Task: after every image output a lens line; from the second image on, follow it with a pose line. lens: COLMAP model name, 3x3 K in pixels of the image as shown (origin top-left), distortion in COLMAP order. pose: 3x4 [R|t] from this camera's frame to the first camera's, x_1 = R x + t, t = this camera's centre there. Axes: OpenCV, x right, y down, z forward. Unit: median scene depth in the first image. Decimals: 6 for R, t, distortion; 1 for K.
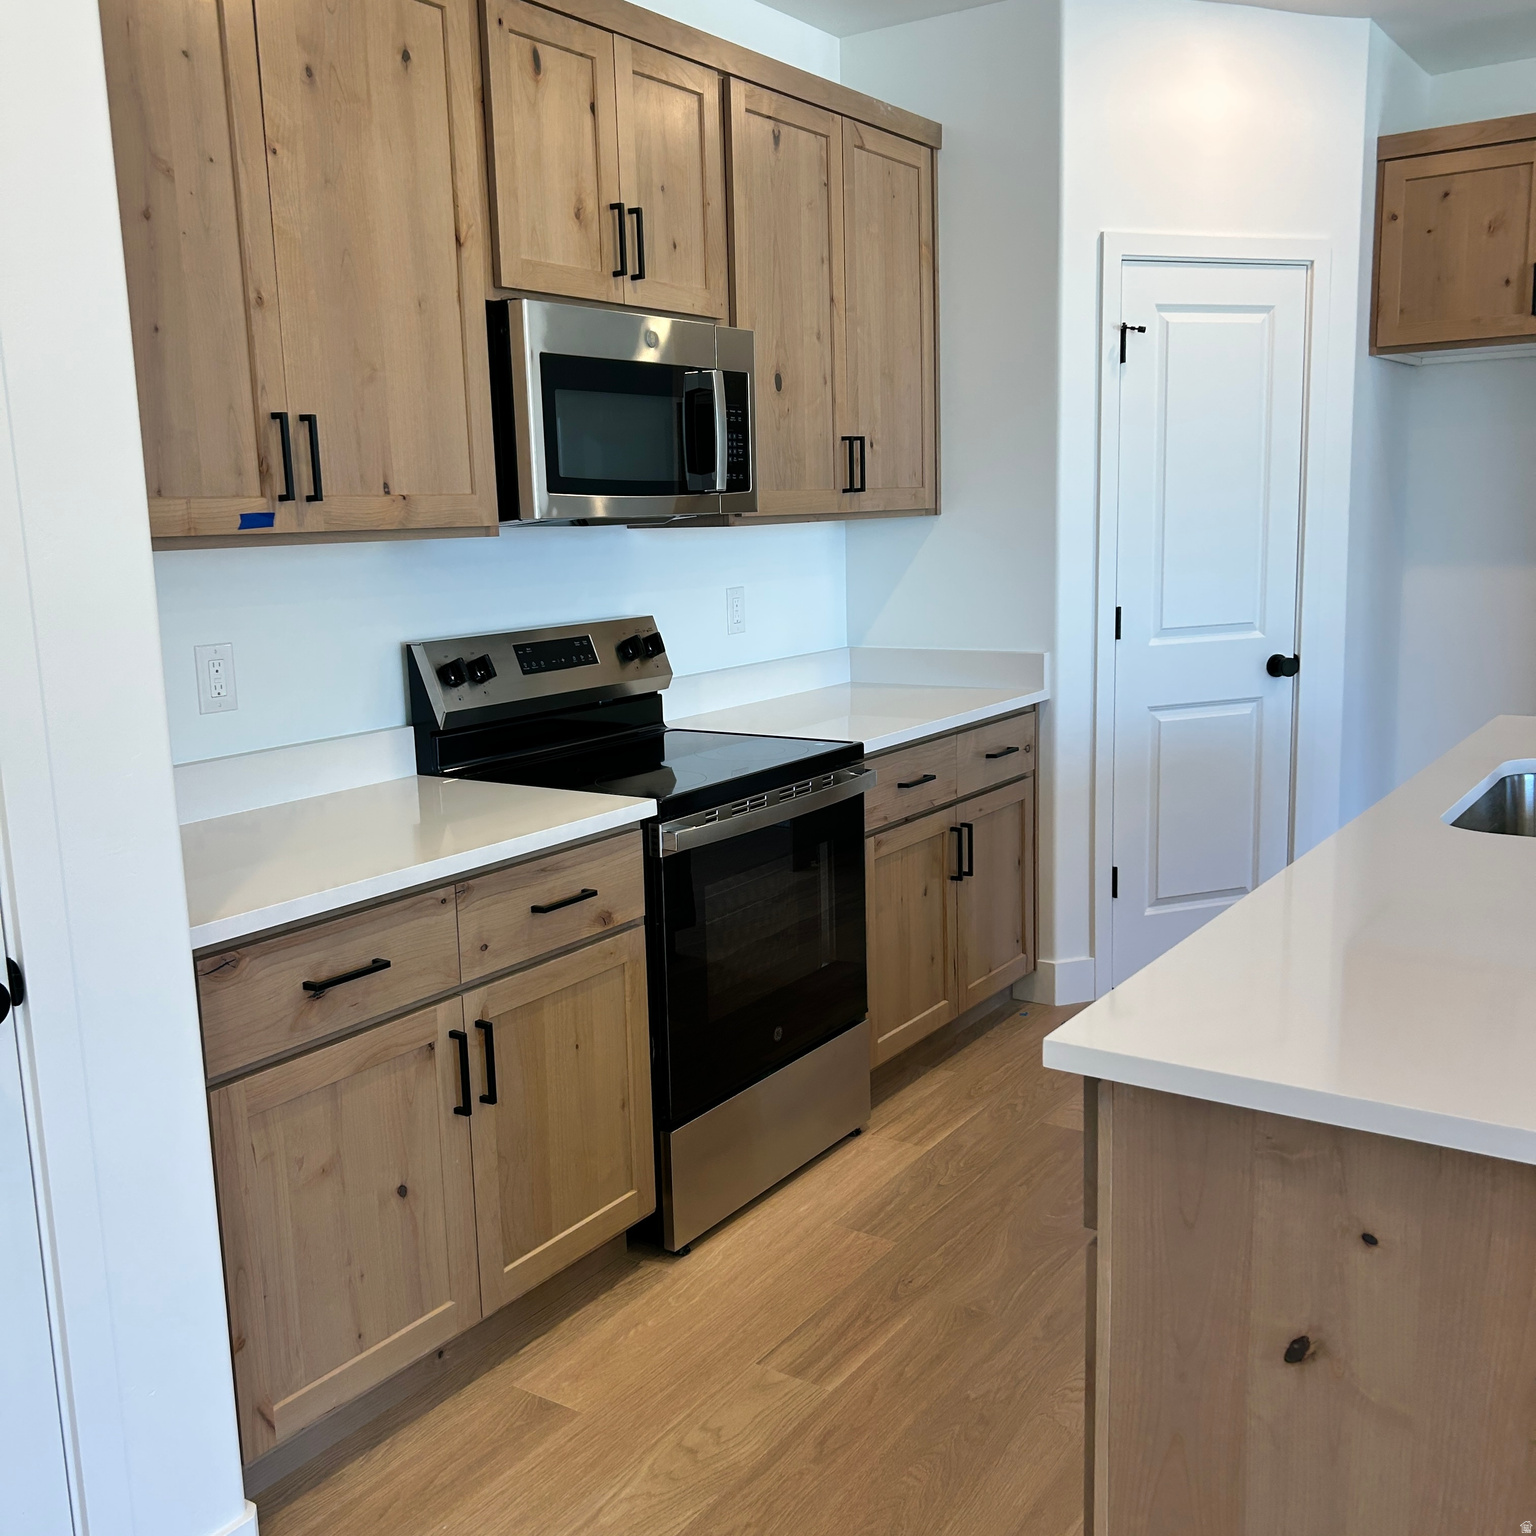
lens RADIAL K [[1535.1, 0, 738.2], [0, 1535.1, 785.9], [0, 0, 1]] dist [0.069226, -0.129067]
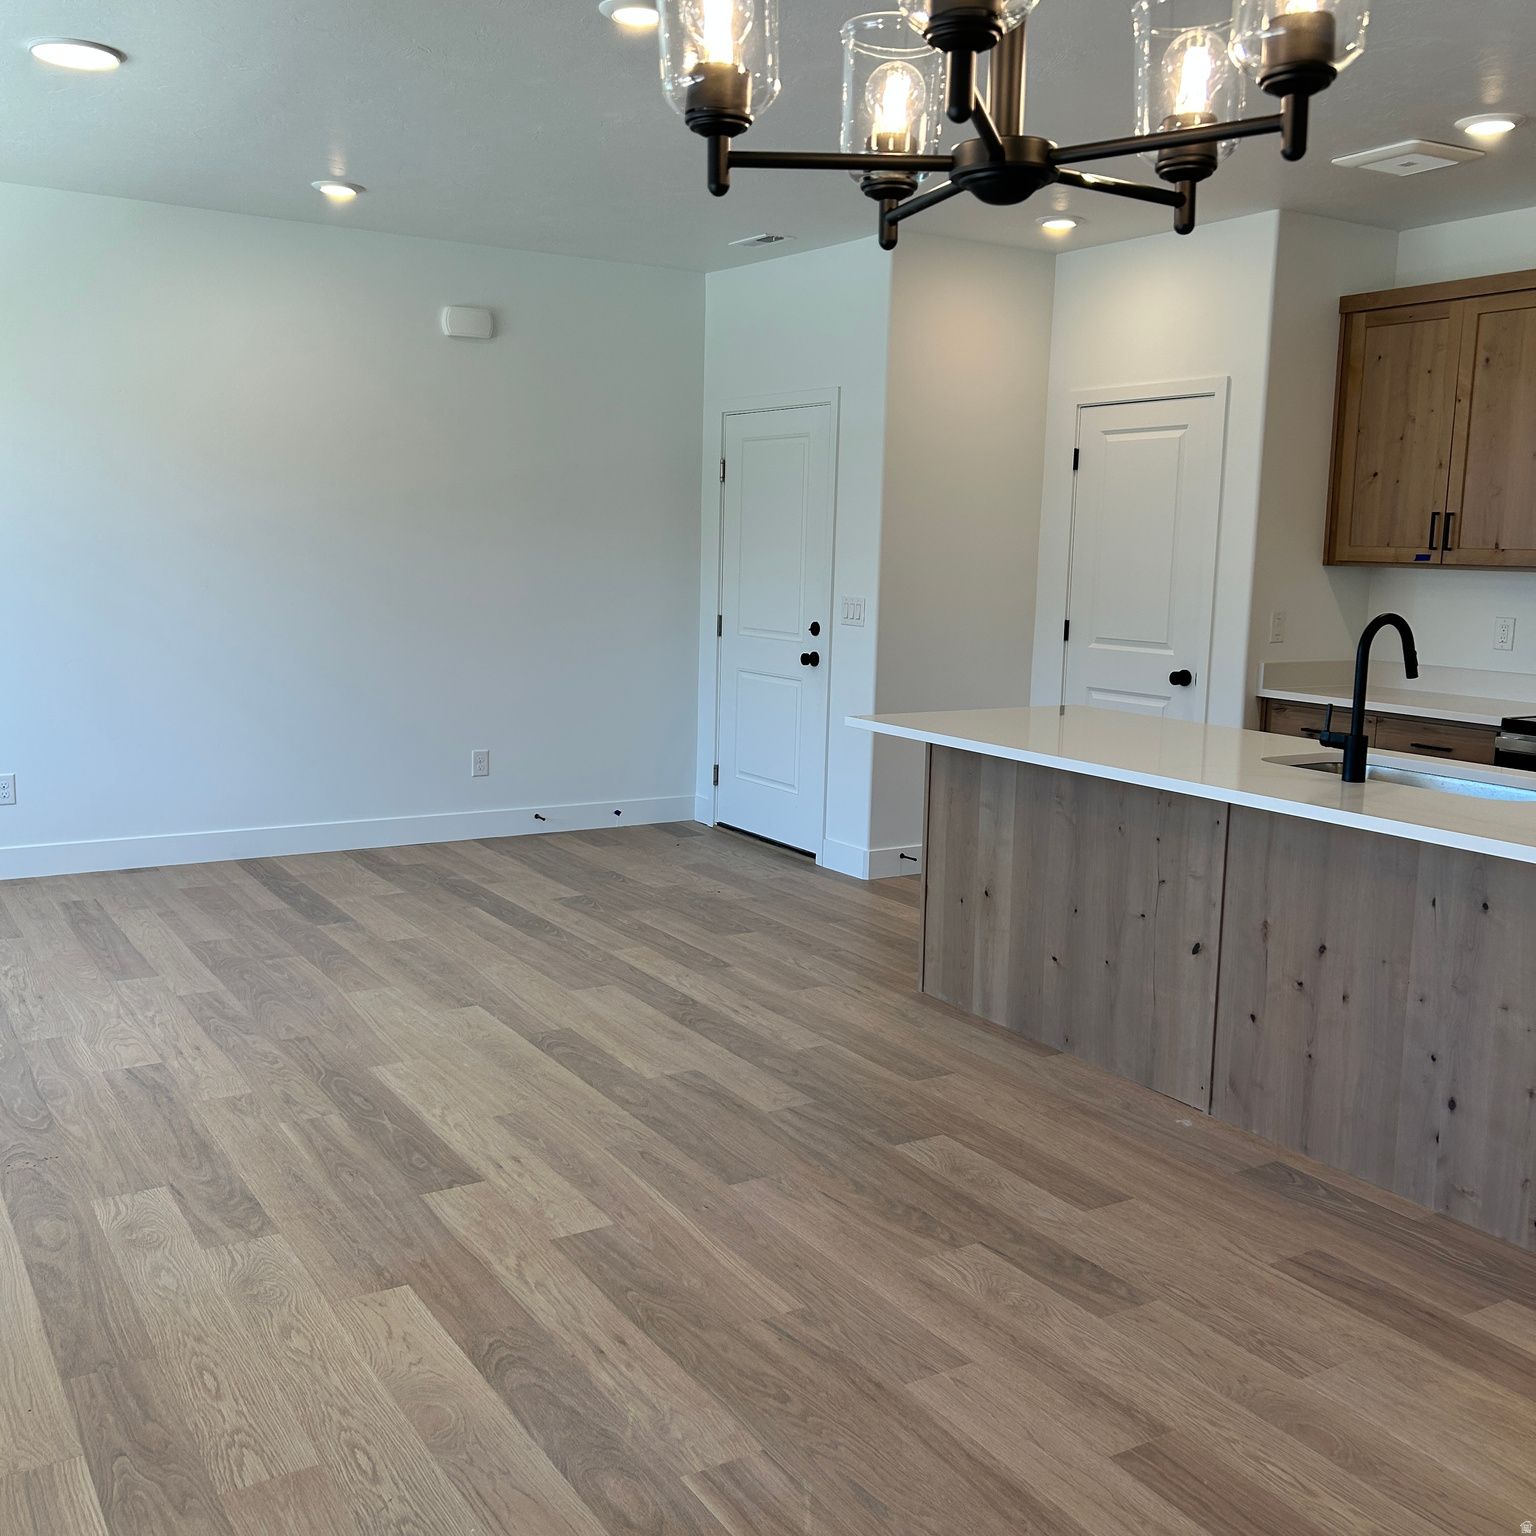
lens RADIAL K [[1530.7, 0, 765.2], [0, 1530.7, 756.2], [0, 0, 1]] dist [0.087553, -0.164806]
pose [[-0.397633, 0.148217, -0.905494, 1.809157], [-0.177554, 0.955784, 0.234419, -0.205444], [0.900201, 0.253987, -0.353735, 0.806452]]
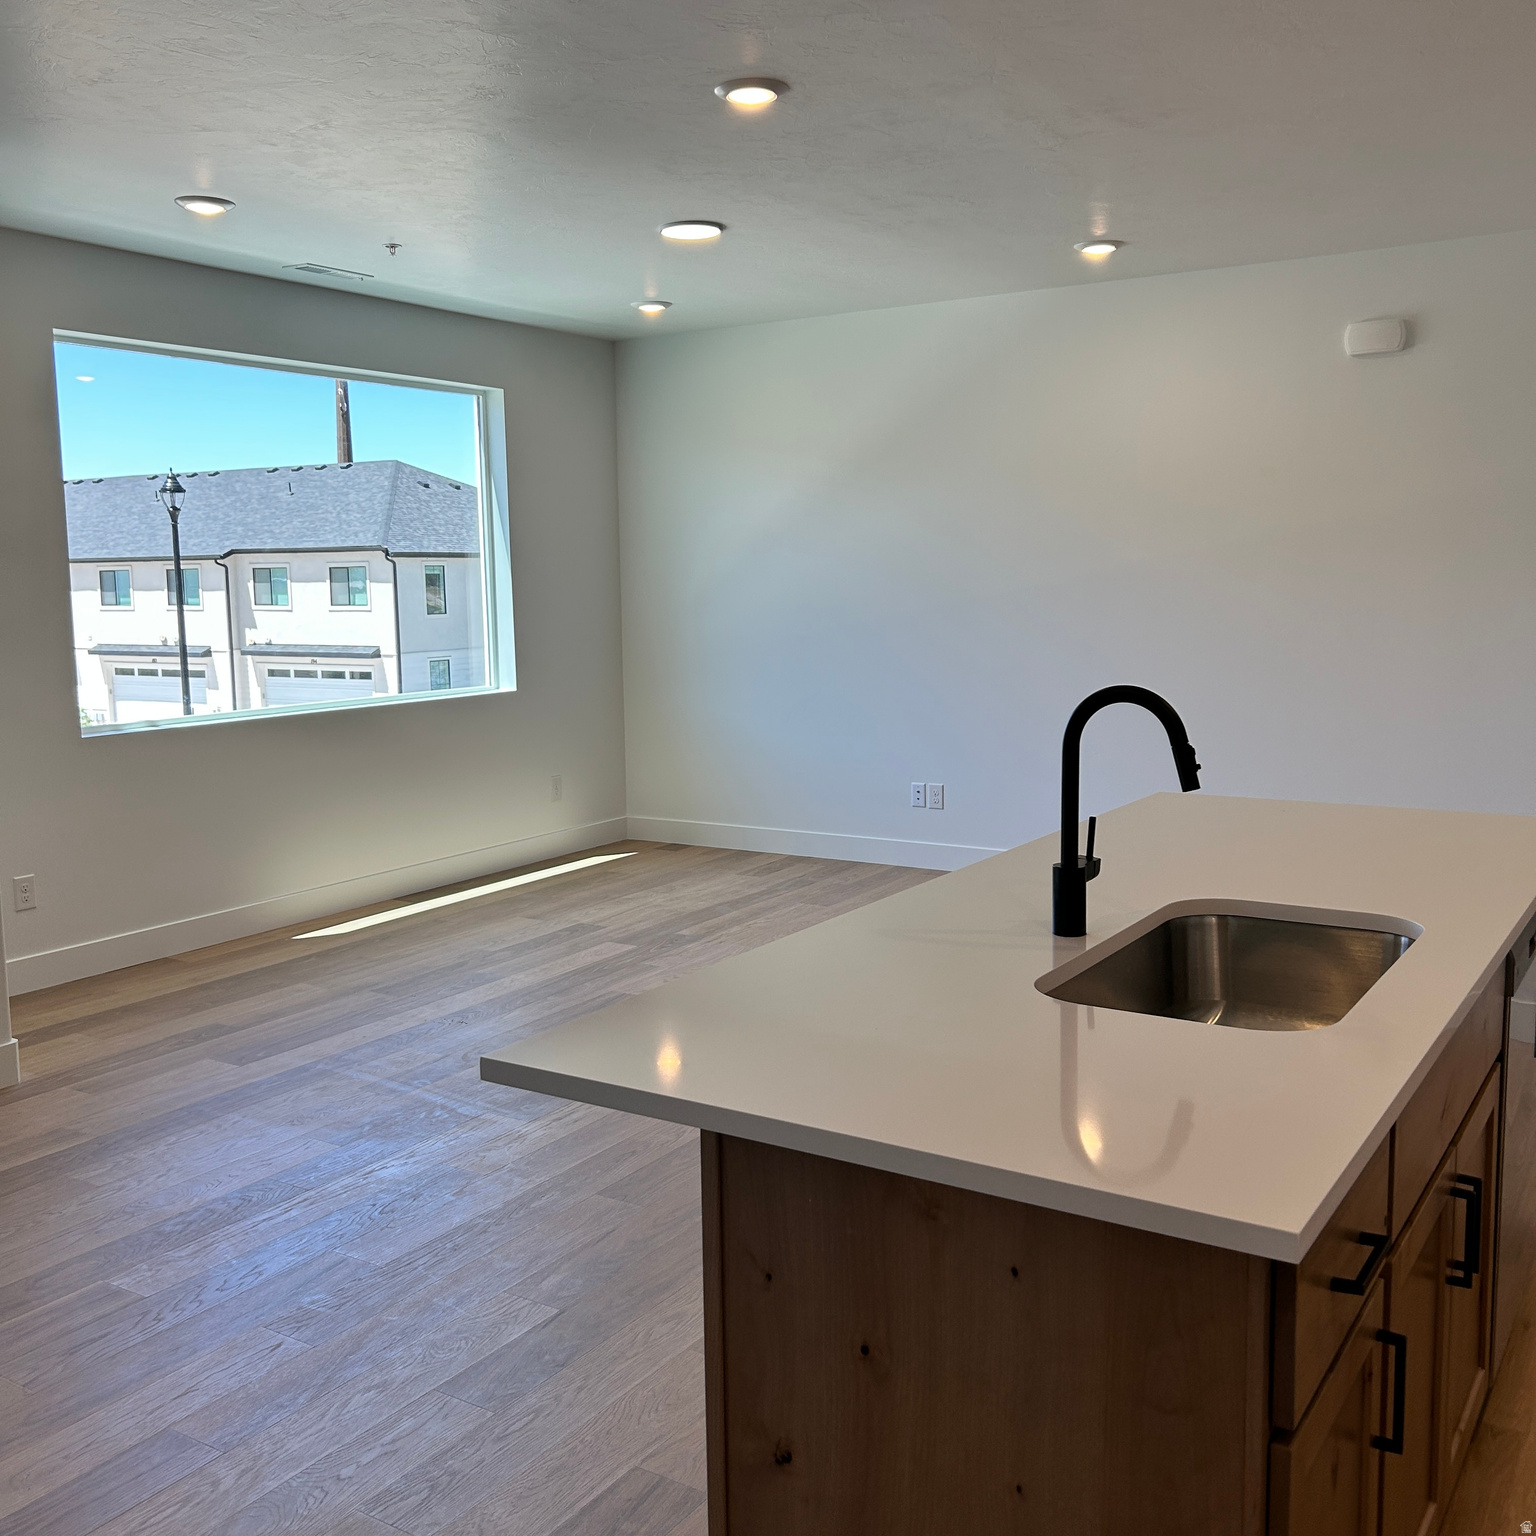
lens RADIAL K [[1538.8, 0, 763.3], [0, 1538.8, 749.7], [0, 0, 1]] dist [0.067126, -0.085964]
pose [[-0.998370, 0.047490, -0.031649, 0.728300], [0.036044, 0.954668, 0.295484, -0.321223], [0.044246, 0.293861, -0.954823, 1.528446]]
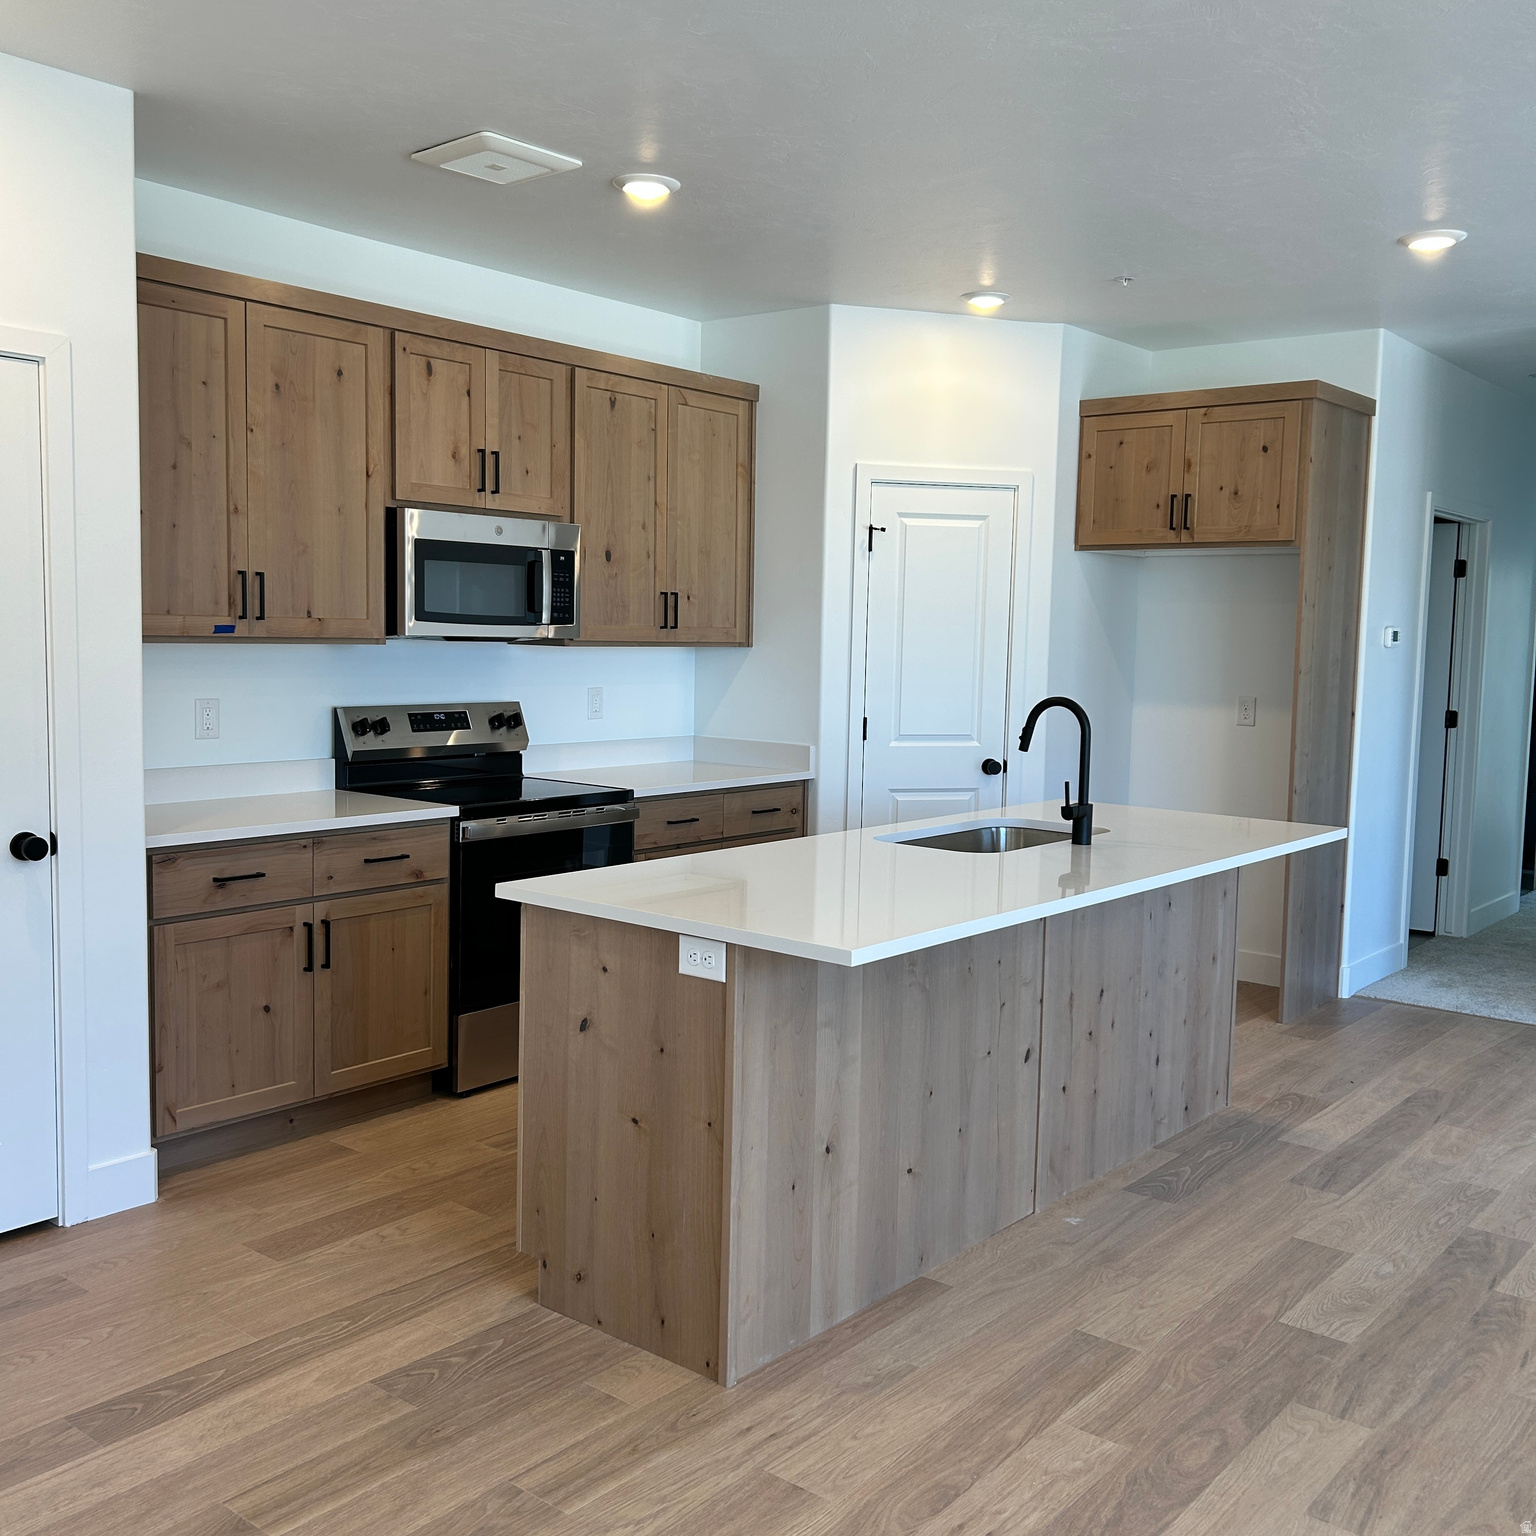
lens RADIAL K [[1540.1, 0, 761.5], [0, 1540.1, 775.1], [0, 0, 1]] dist [0.048244, -0.054324]
pose [[0.995204, 0.059644, -0.077530, 0.367151], [-0.065825, 0.994637, -0.079773, 0.079463], [0.072356, 0.084494, 0.993793, -0.582200]]
